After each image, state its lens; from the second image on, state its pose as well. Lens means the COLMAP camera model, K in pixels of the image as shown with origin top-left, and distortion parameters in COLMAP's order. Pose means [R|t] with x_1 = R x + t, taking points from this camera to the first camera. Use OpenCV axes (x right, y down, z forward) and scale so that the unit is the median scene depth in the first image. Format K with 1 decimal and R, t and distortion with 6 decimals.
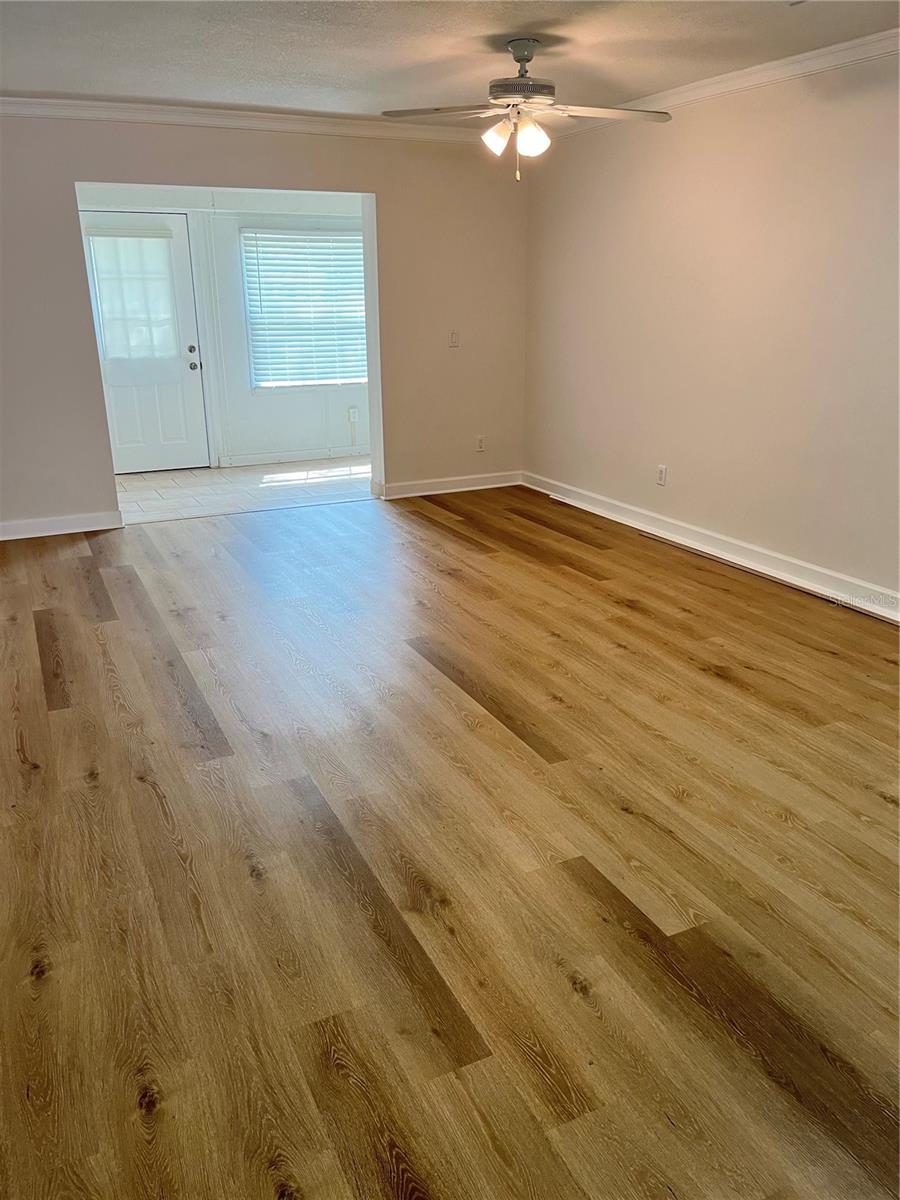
lens RADIAL K [[911.6, 0, 439.5], [0, 911.6, 608.3], [0, 0, 1]] dist [0.043166, -0.050502]
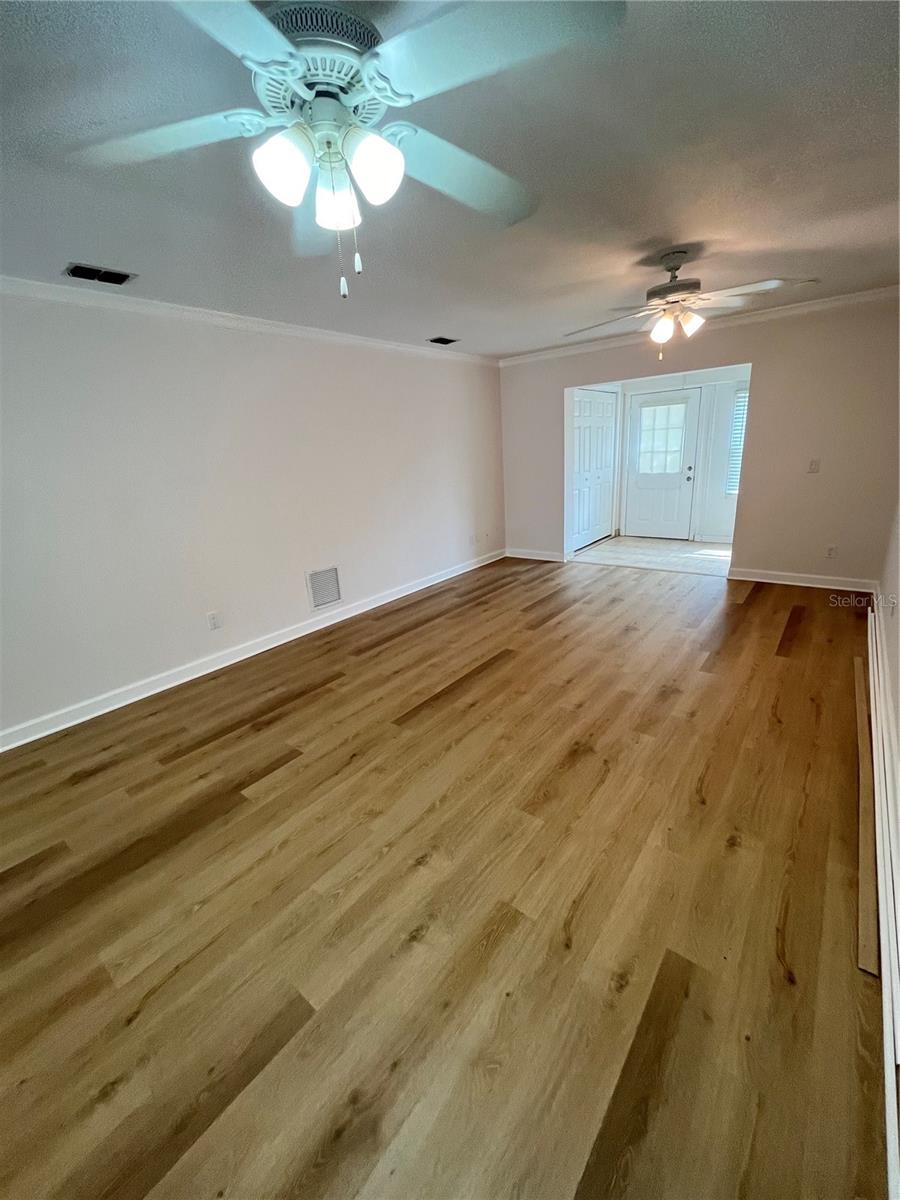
lens RADIAL K [[483.8, 0, 447.0], [0, 483.8, 597.9], [0, 0, 1]] dist [-0.001576, -0.000424]
pose [[0.436506, 0.250374, -0.864162, 0.674397], [-0.240787, 0.957971, 0.155927, -0.171243], [0.866882, 0.140016, 0.478446, 0.449265]]
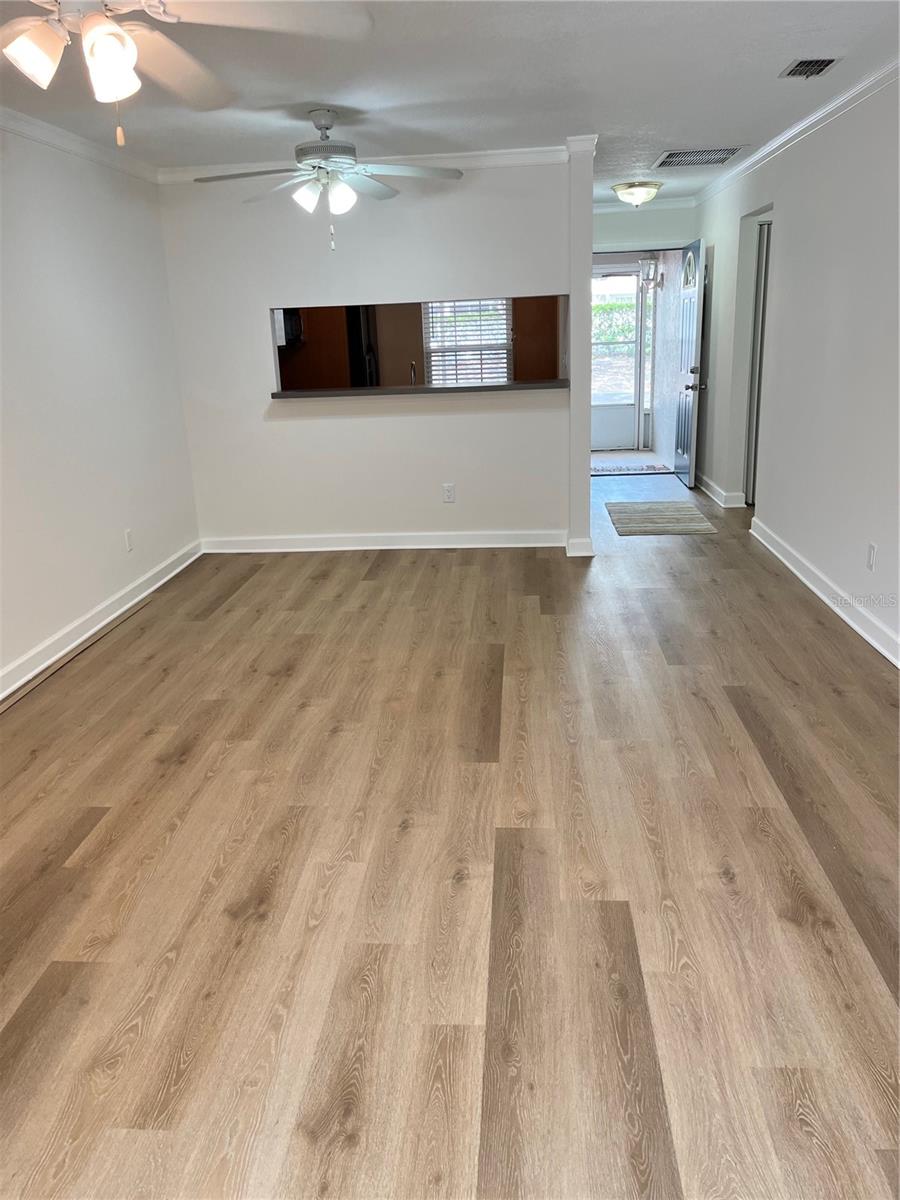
lens RADIAL K [[911.6, 0, 445.9], [0, 911.6, 595.9], [0, 0, 1]] dist [0.043166, -0.050502]
pose [[-0.867514, -0.098558, 0.487551, -0.373515], [0.208811, 0.817466, 0.536794, -0.518714], [-0.451462, 0.567482, -0.688583, 1.480616]]
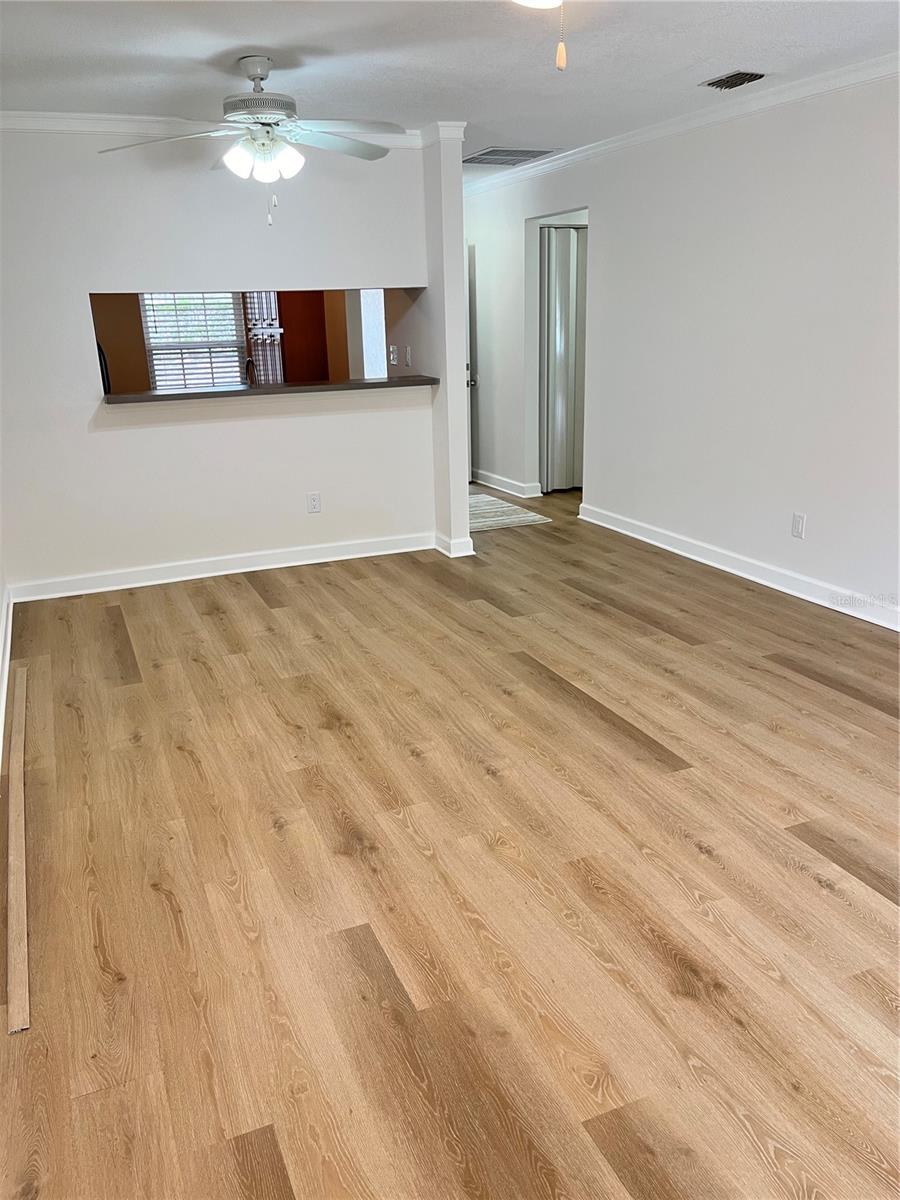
lens RADIAL K [[911.6, 0, 451.7], [0, 911.6, 604.3], [0, 0, 1]] dist [0.043166, -0.050502]
pose [[-0.998850, 0.026040, 0.040264, 0.127223], [0.045068, 0.796581, 0.602850, -0.545088], [-0.016375, 0.603971, -0.796838, 1.528661]]
